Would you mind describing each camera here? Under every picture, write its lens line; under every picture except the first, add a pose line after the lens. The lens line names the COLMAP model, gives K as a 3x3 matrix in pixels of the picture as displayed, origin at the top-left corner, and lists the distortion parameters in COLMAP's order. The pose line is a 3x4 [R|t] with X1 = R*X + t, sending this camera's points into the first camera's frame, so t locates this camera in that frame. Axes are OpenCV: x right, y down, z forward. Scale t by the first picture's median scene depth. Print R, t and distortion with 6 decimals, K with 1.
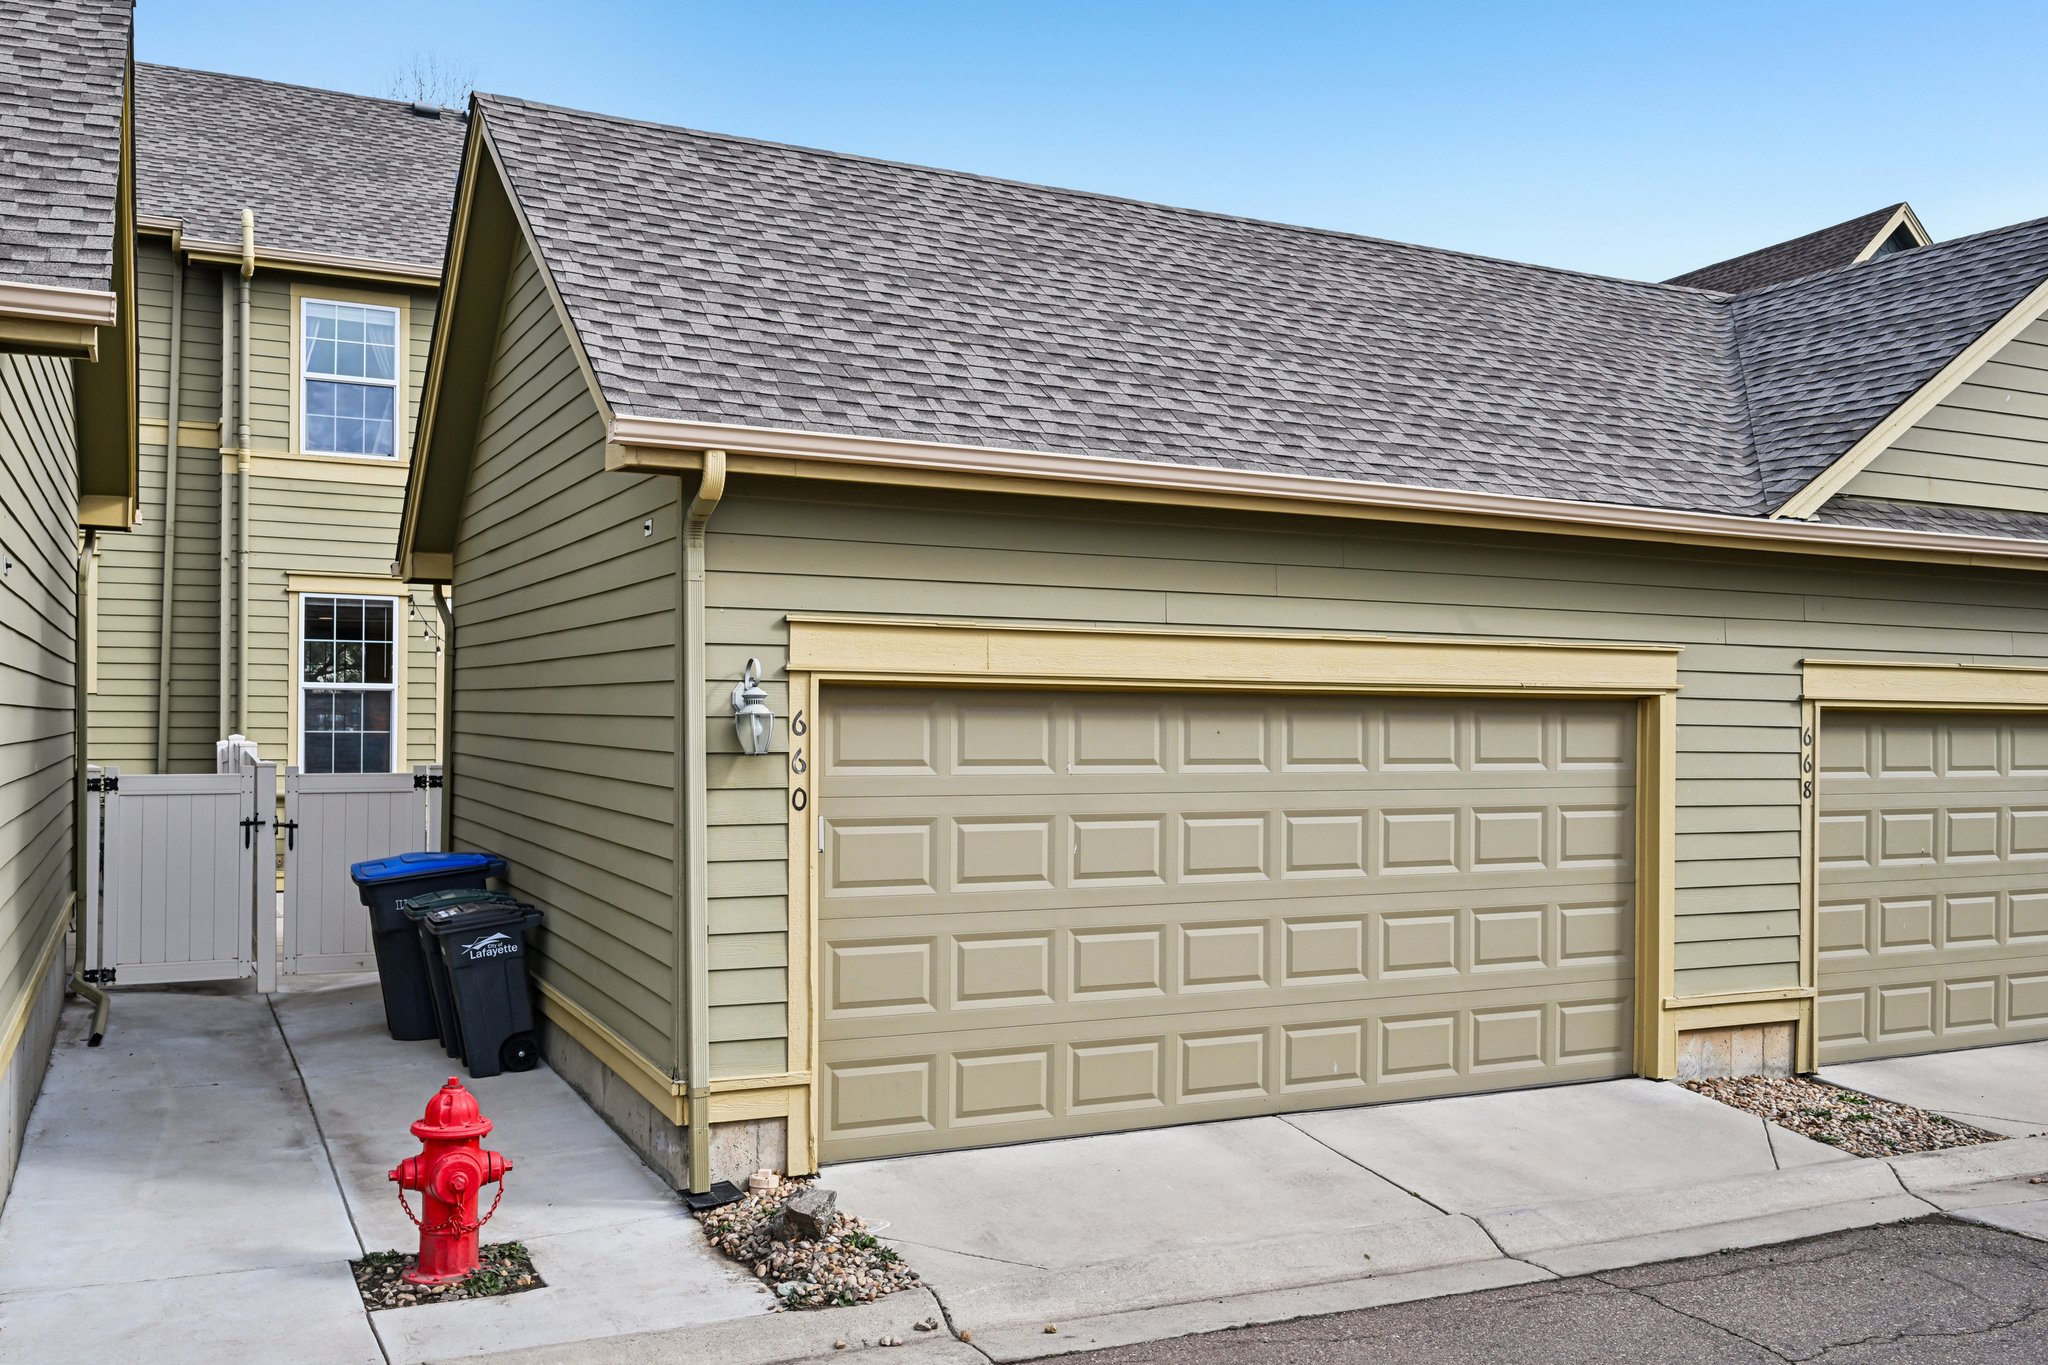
lens RADIAL K [[1751.6, 0, 1023.7], [0, 1751.6, 697.2], [0, 0, 1]] dist [-0.000495, -0.010688]
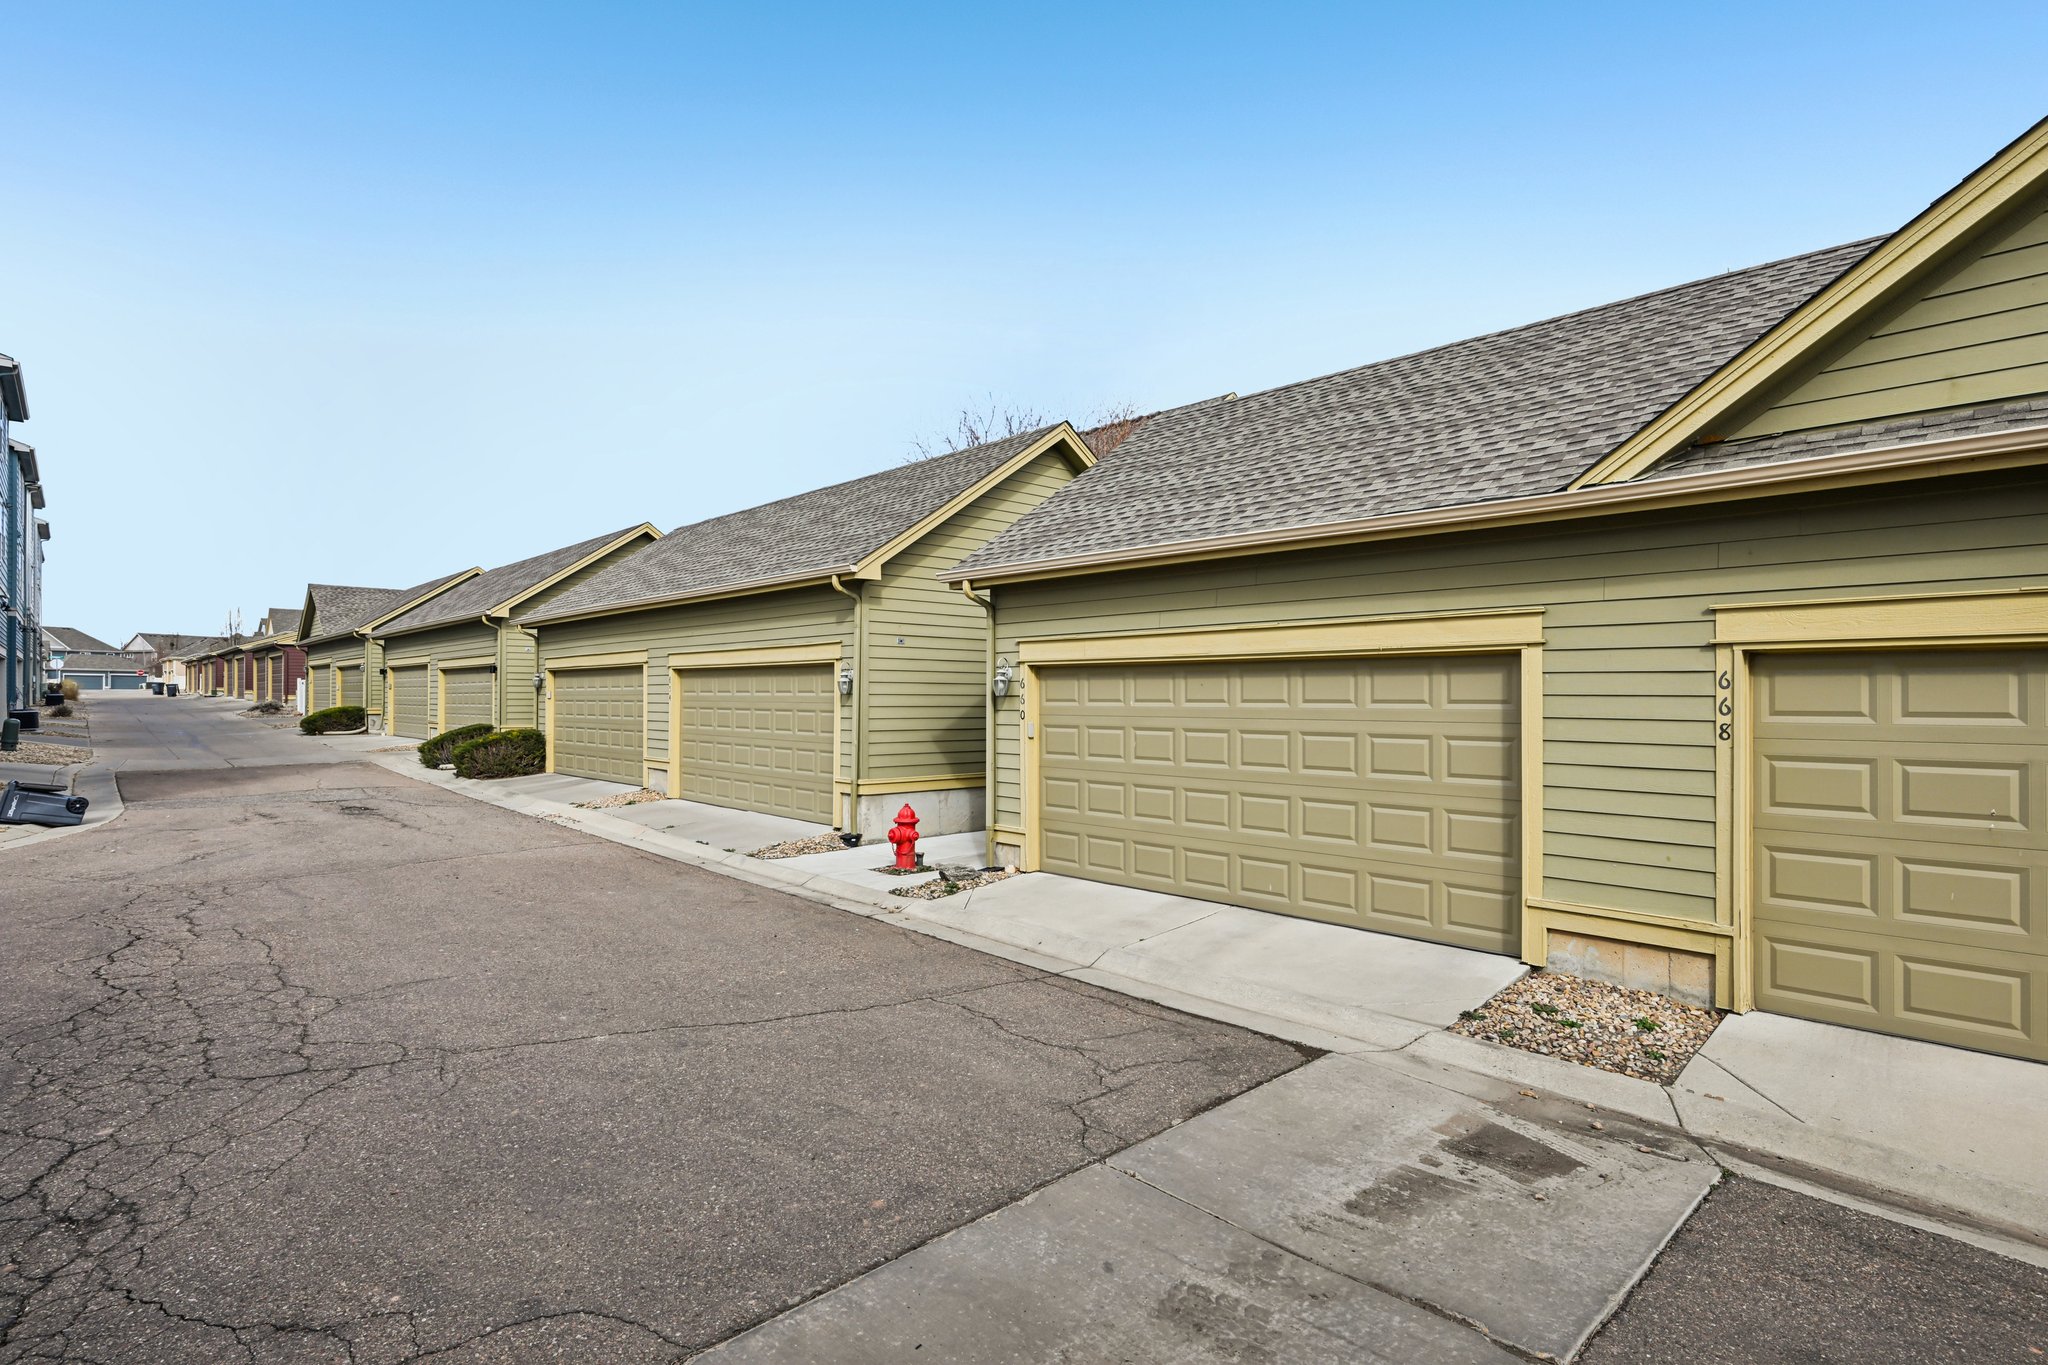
lens RADIAL K [[1027.7, 0, 1021.1], [0, 1027.7, 678.3], [0, 0, 1]] dist [0.000227, -0.000311]
pose [[0.293947, -0.020559, -0.955601, 0.944334], [0.021632, 0.999656, -0.014853, 0.022289], [0.955577, -0.016306, 0.294291, 0.452227]]
